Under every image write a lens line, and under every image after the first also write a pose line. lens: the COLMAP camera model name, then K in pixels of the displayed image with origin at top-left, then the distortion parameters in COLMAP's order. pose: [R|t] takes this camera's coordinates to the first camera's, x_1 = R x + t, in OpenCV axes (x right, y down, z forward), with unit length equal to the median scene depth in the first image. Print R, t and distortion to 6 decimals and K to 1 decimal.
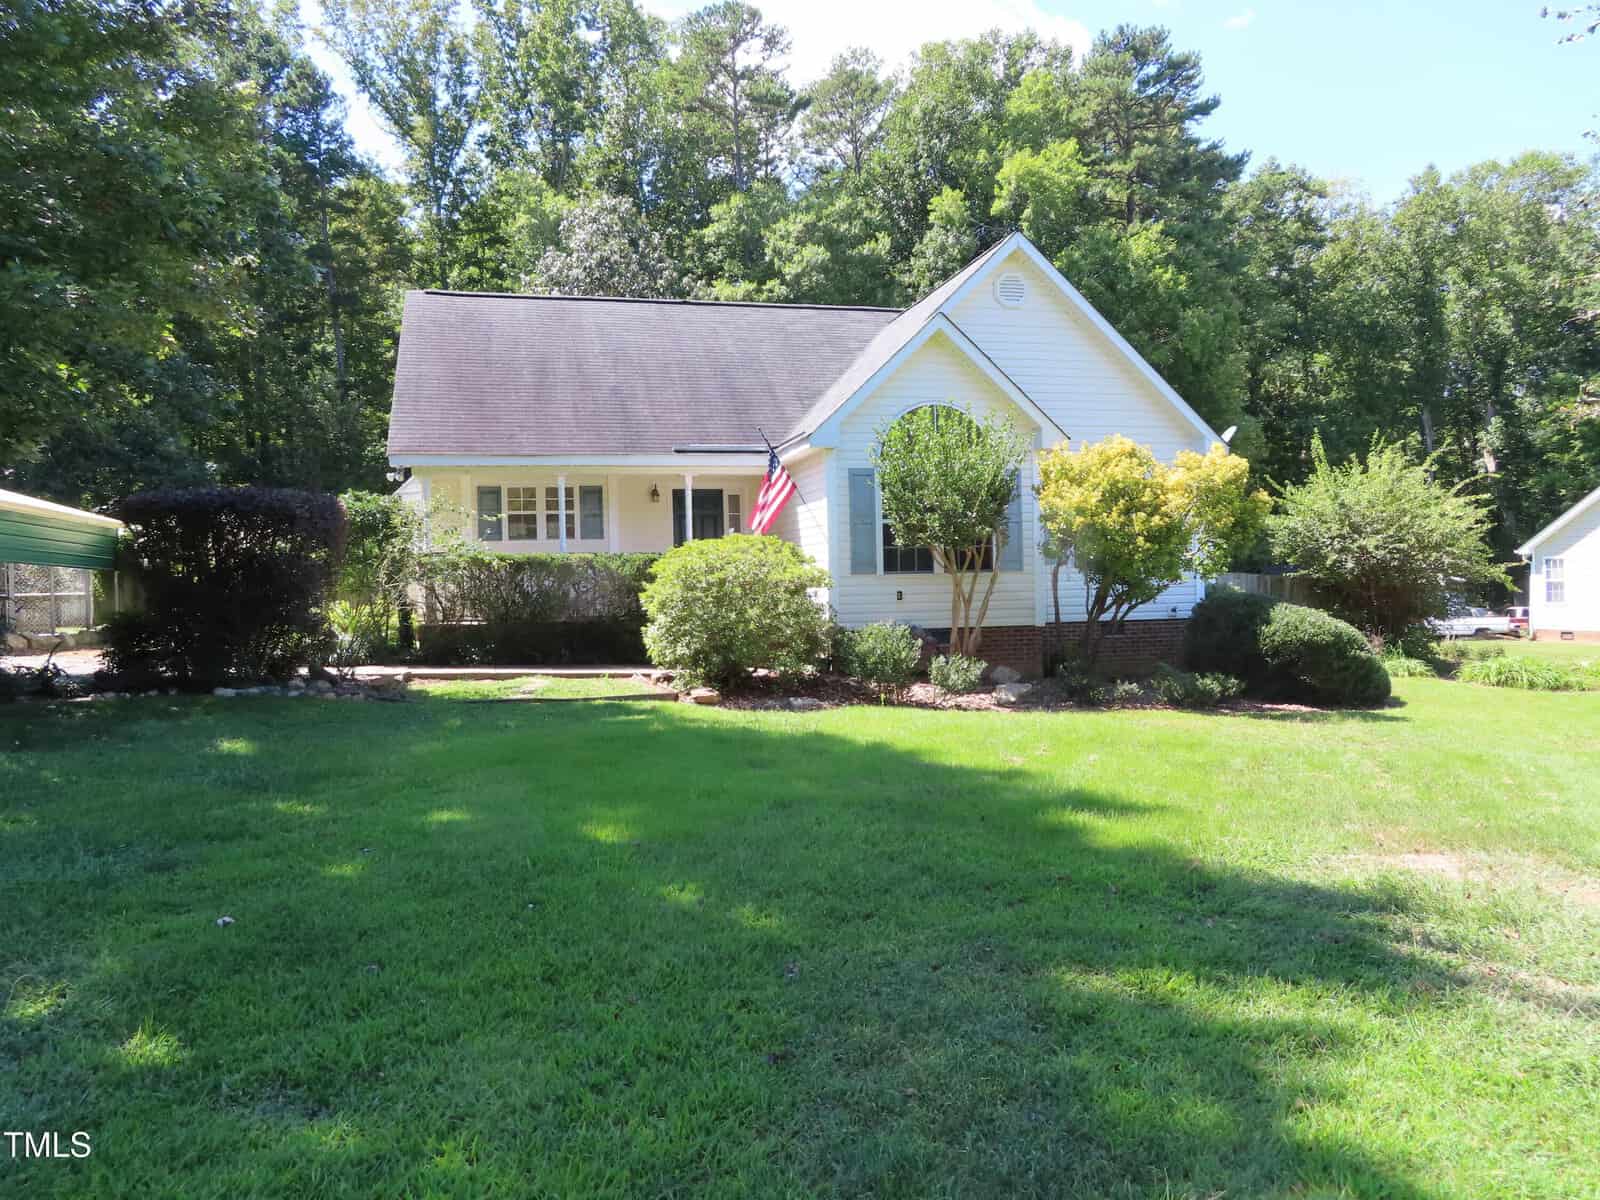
lens RADIAL K [[1167.4, 0, 800.0], [0, 1167.4, 600.0], [0, 0, 1]] dist [-0.010012, -0.003975]
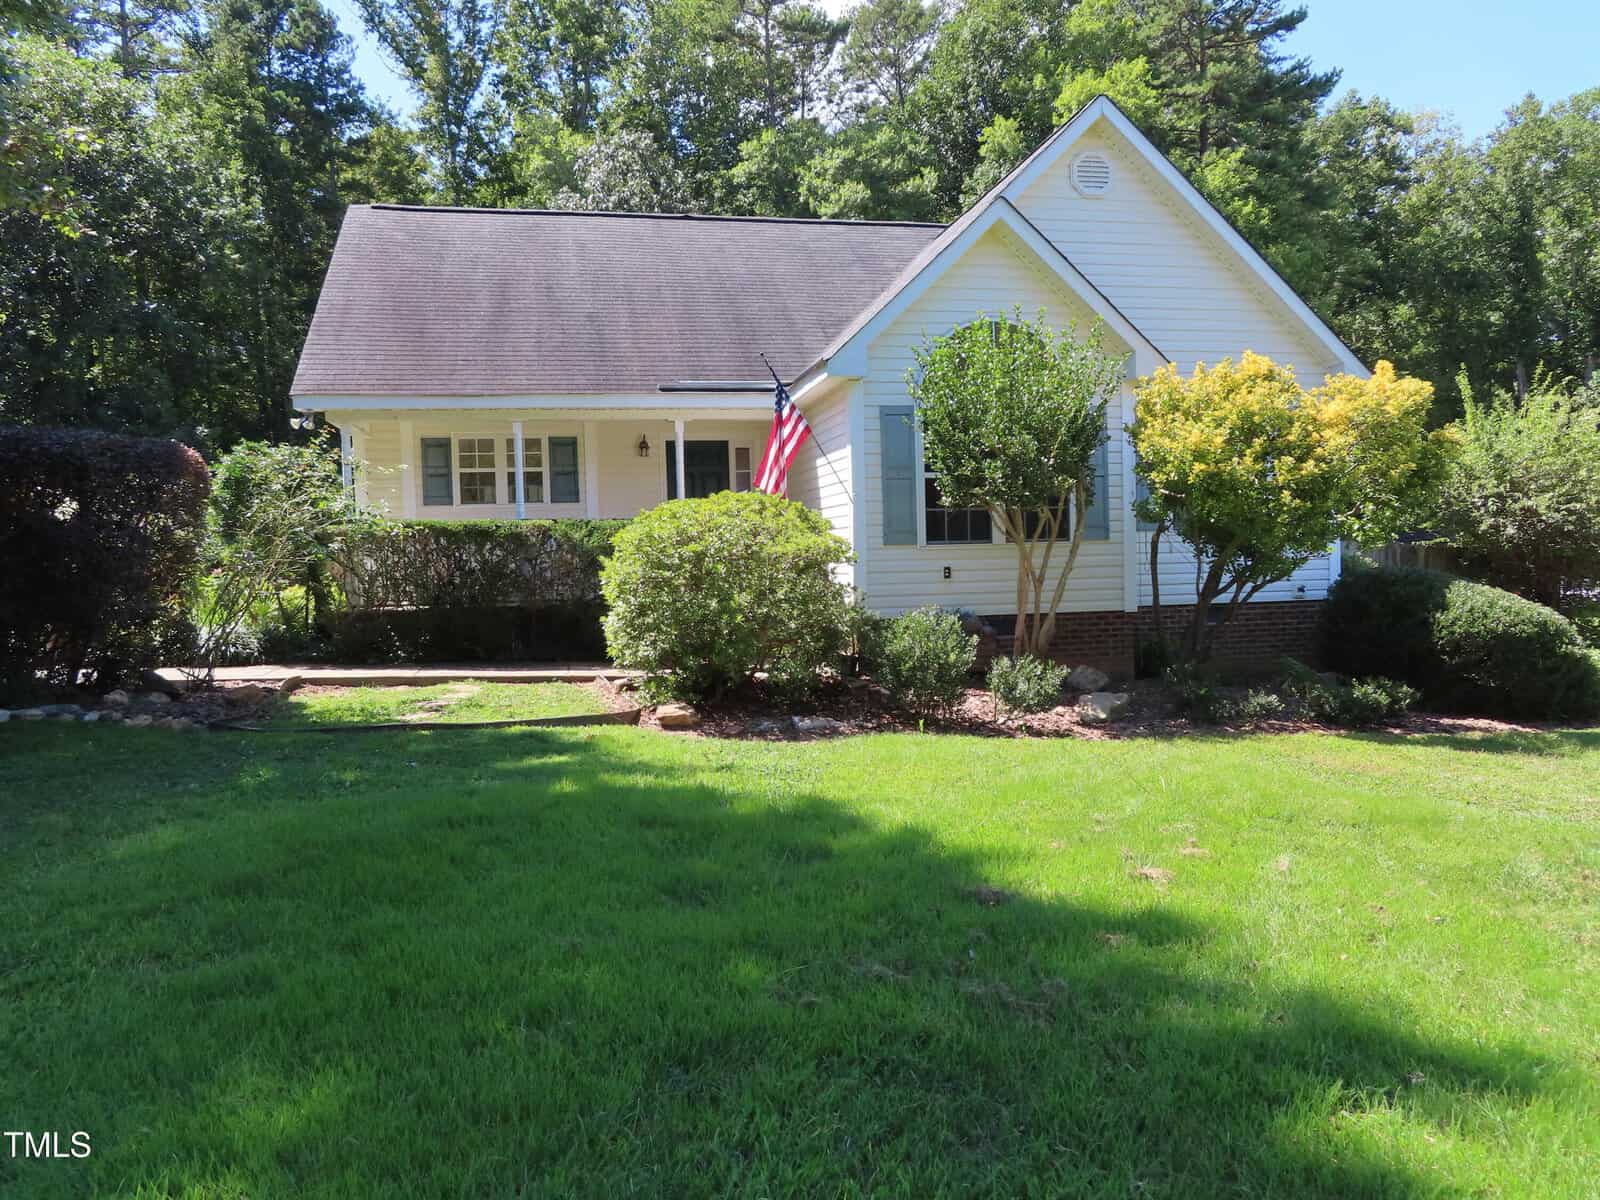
lens RADIAL K [[1162.1, 0, 795.0], [0, 1162.1, 598.1], [0, 0, 1]] dist [-0.012888, 0.011003]
pose [[0.998976, -0.002092, -0.045189, 0.007648], [0.003178, 0.999708, 0.023974, -0.002095], [0.045126, -0.024093, 0.998691, 0.089002]]
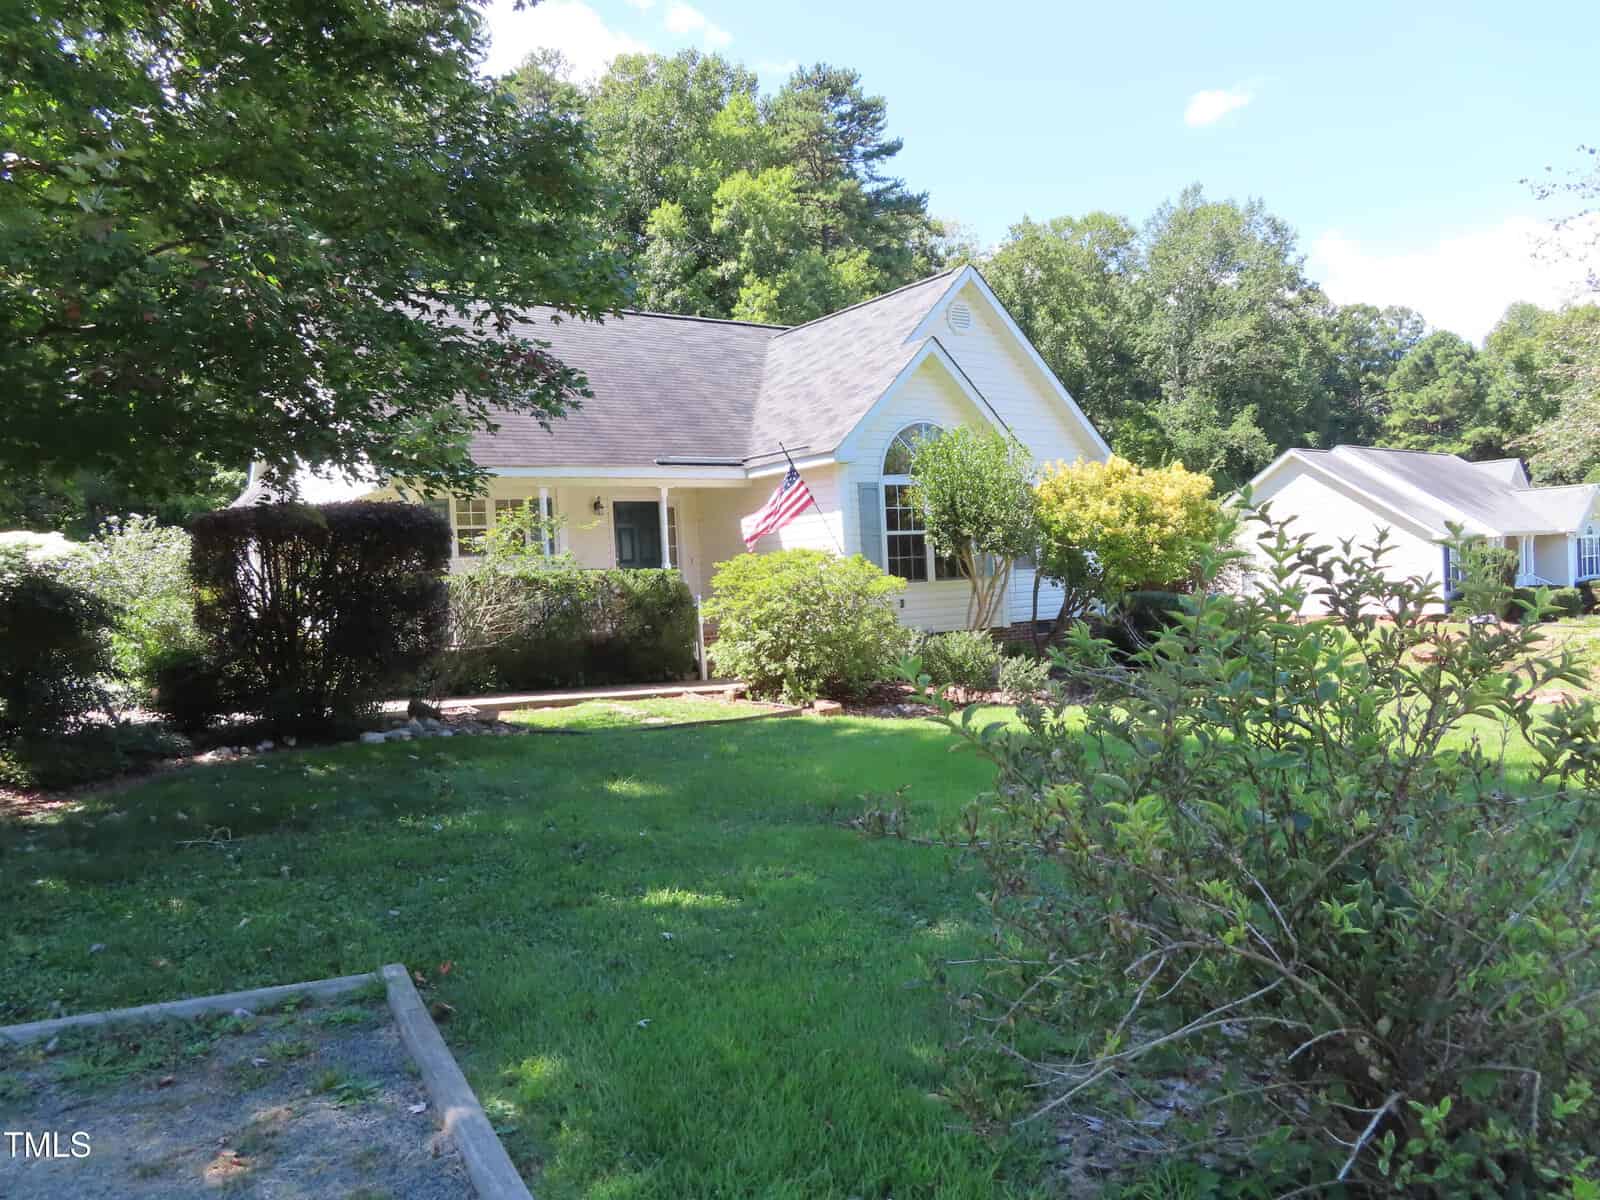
lens RADIAL K [[1160.2, 0, 800.0], [0, 1160.2, 600.0], [0, 0, 1]] dist [-0.010110, 0.007354]
pose [[0.934536, -0.030115, 0.354592, -0.140312], [0.032095, 0.999485, 0.000298, -0.003864], [-0.354418, 0.011102, 0.935021, 0.020887]]
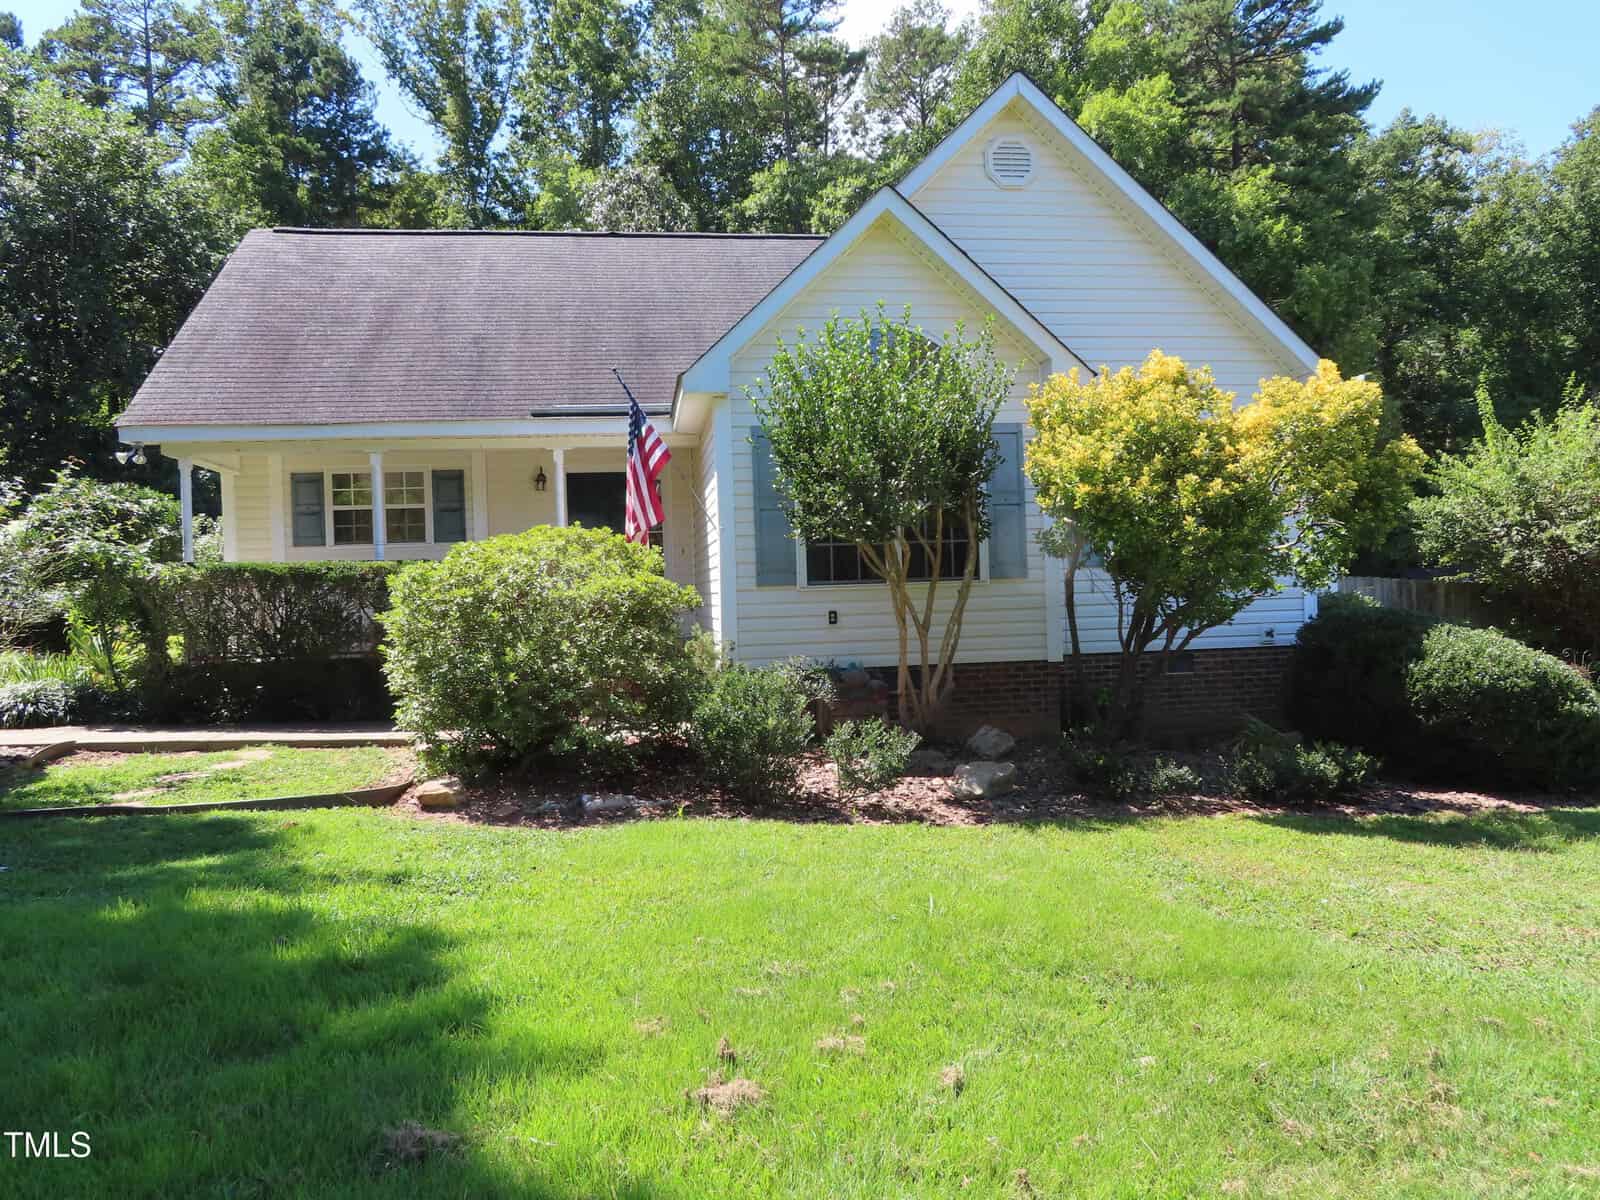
lens RADIAL K [[1160.2, 0, 800.0], [0, 1160.2, 600.0], [0, 0, 1]] dist [-0.010110, 0.007354]
pose [[0.994862, -0.010539, -0.100693, 0.050331], [0.009623, 0.999908, -0.009579, -0.002880], [0.100784, 0.008561, 0.994871, 0.130840]]
